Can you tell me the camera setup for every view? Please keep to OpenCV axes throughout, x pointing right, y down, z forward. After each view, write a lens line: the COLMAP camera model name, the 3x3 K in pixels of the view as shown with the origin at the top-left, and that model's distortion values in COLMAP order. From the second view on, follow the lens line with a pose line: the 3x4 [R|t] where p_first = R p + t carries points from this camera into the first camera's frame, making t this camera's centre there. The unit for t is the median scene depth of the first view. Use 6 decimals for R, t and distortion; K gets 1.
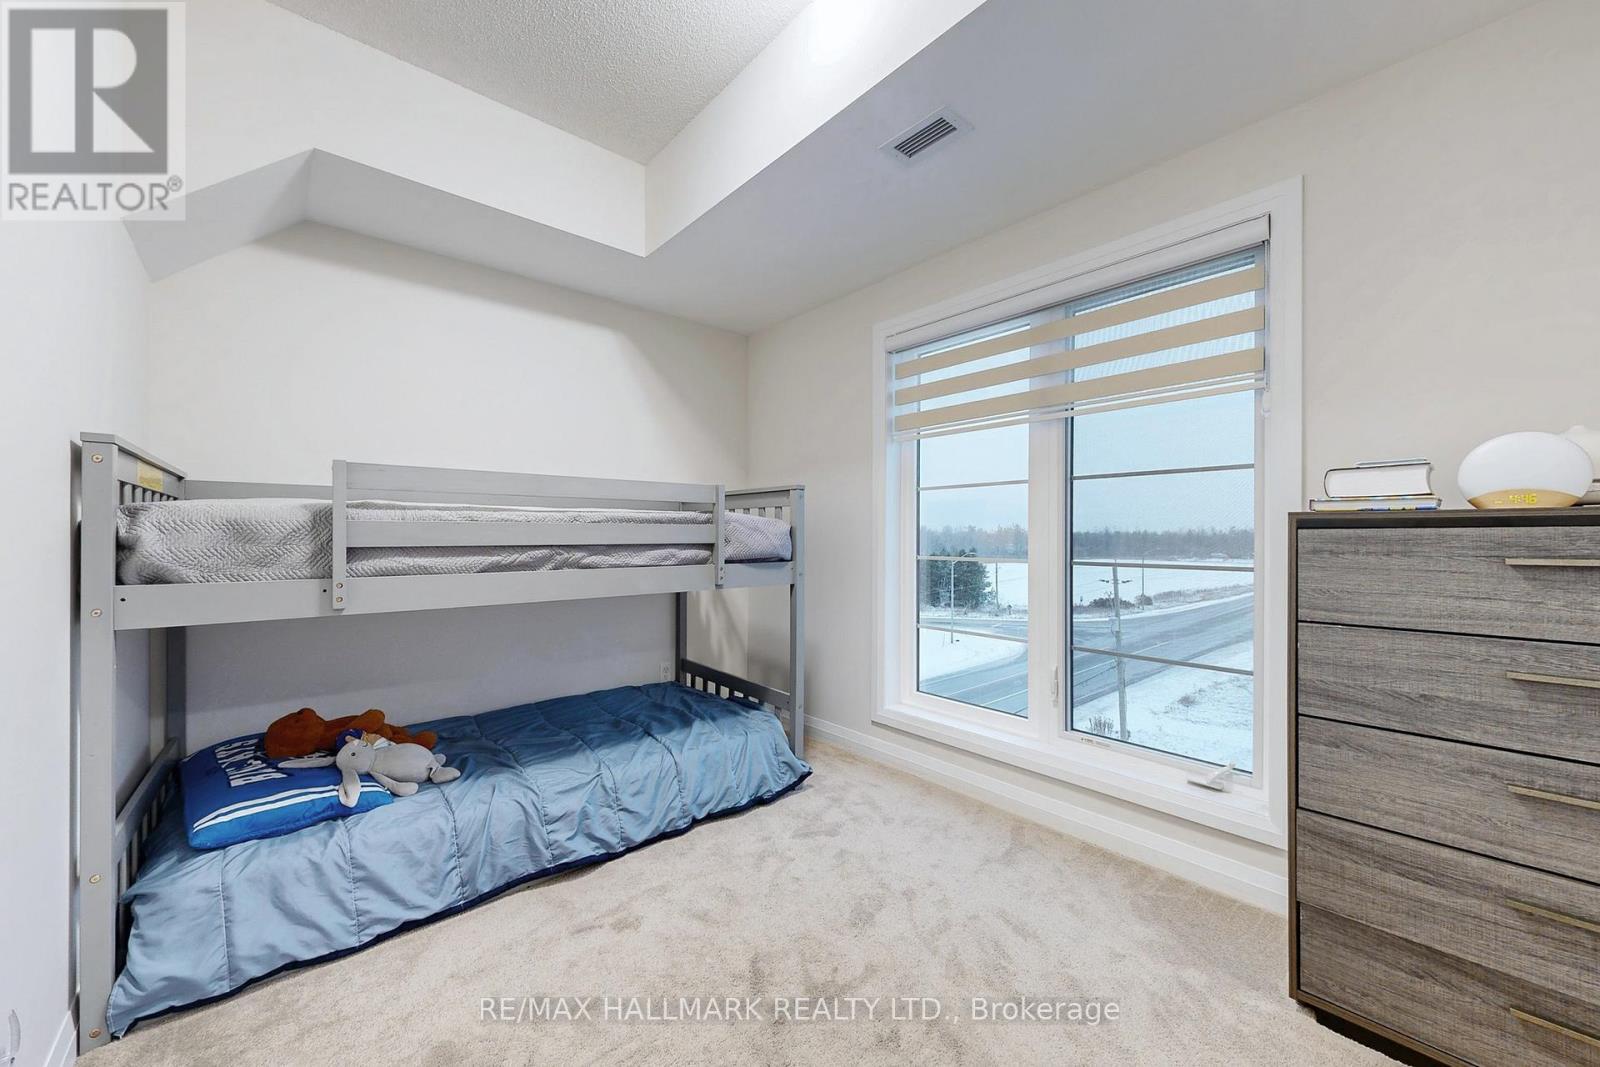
lens RADIAL K [[586.6, 0, 806.2], [0, 586.6, 490.8], [0, 0, 1]] dist [-0.004184, 0.000528]
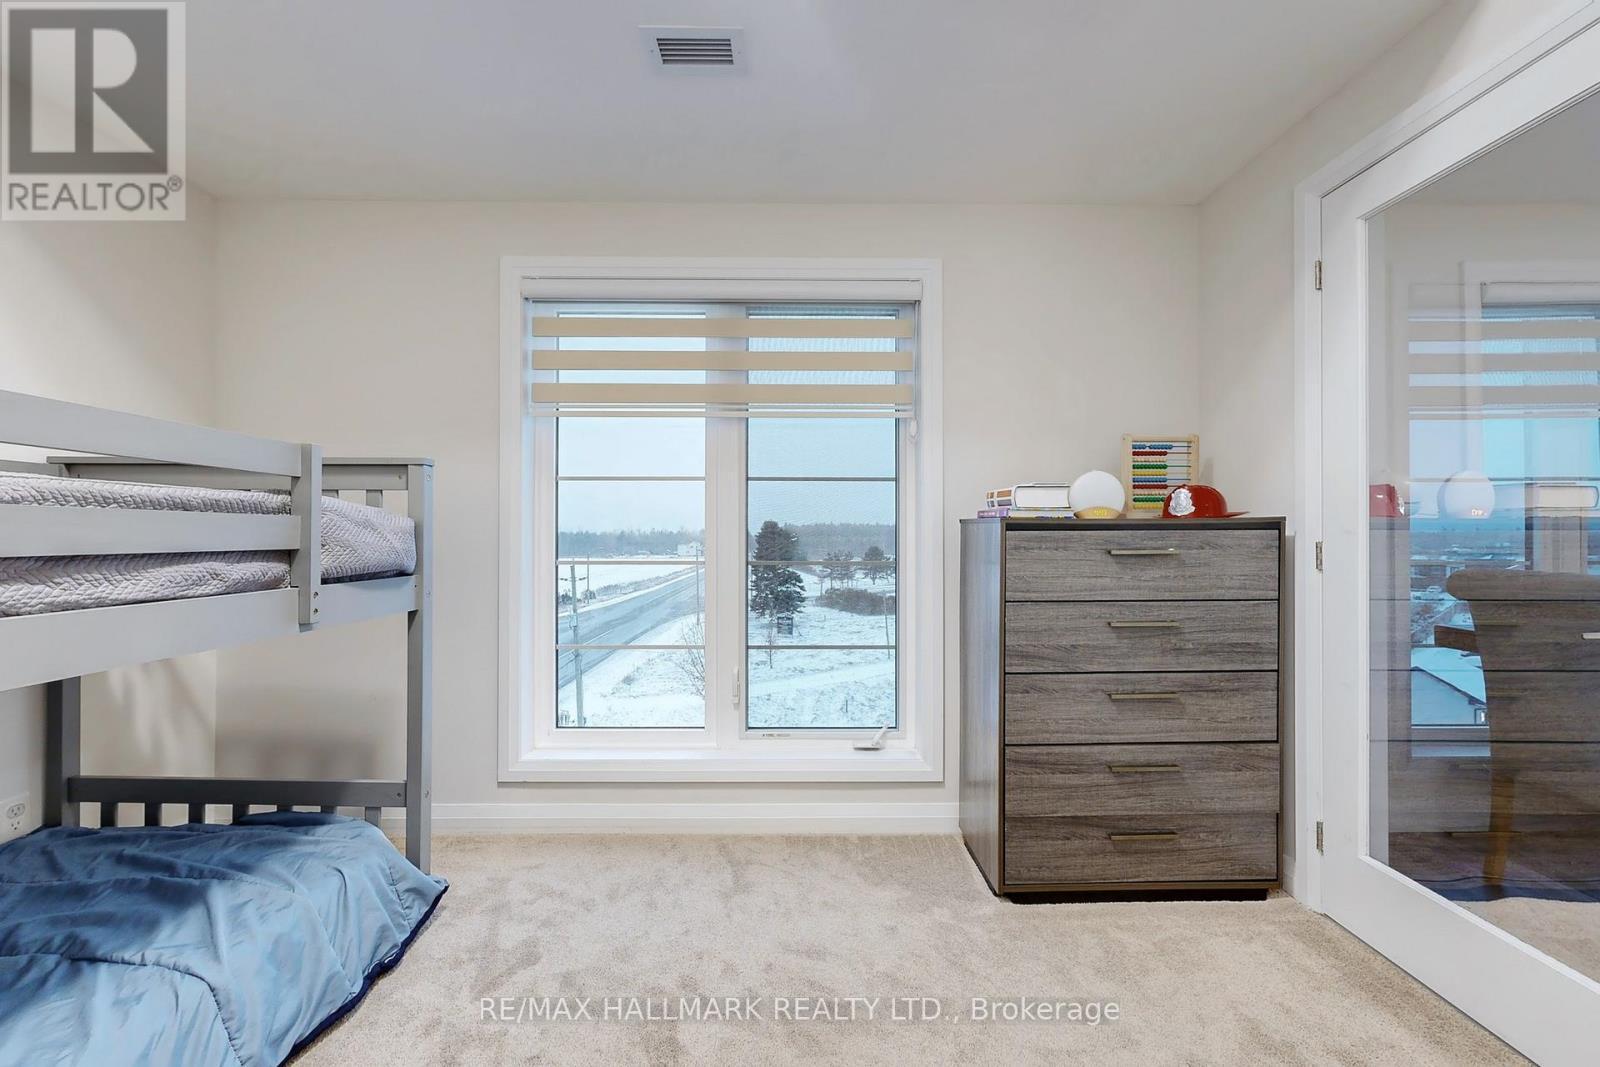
lens RADIAL K [[586.6, 0, 788.7], [0, 586.6, 506.0], [0, 0, 1]] dist [-0.004184, 0.000528]
pose [[0.660528, 0.038002, 0.749839, -0.266546], [-0.057209, 0.998362, -0.000202, 0.022553], [-0.748618, -0.042764, 0.661621, 0.295766]]
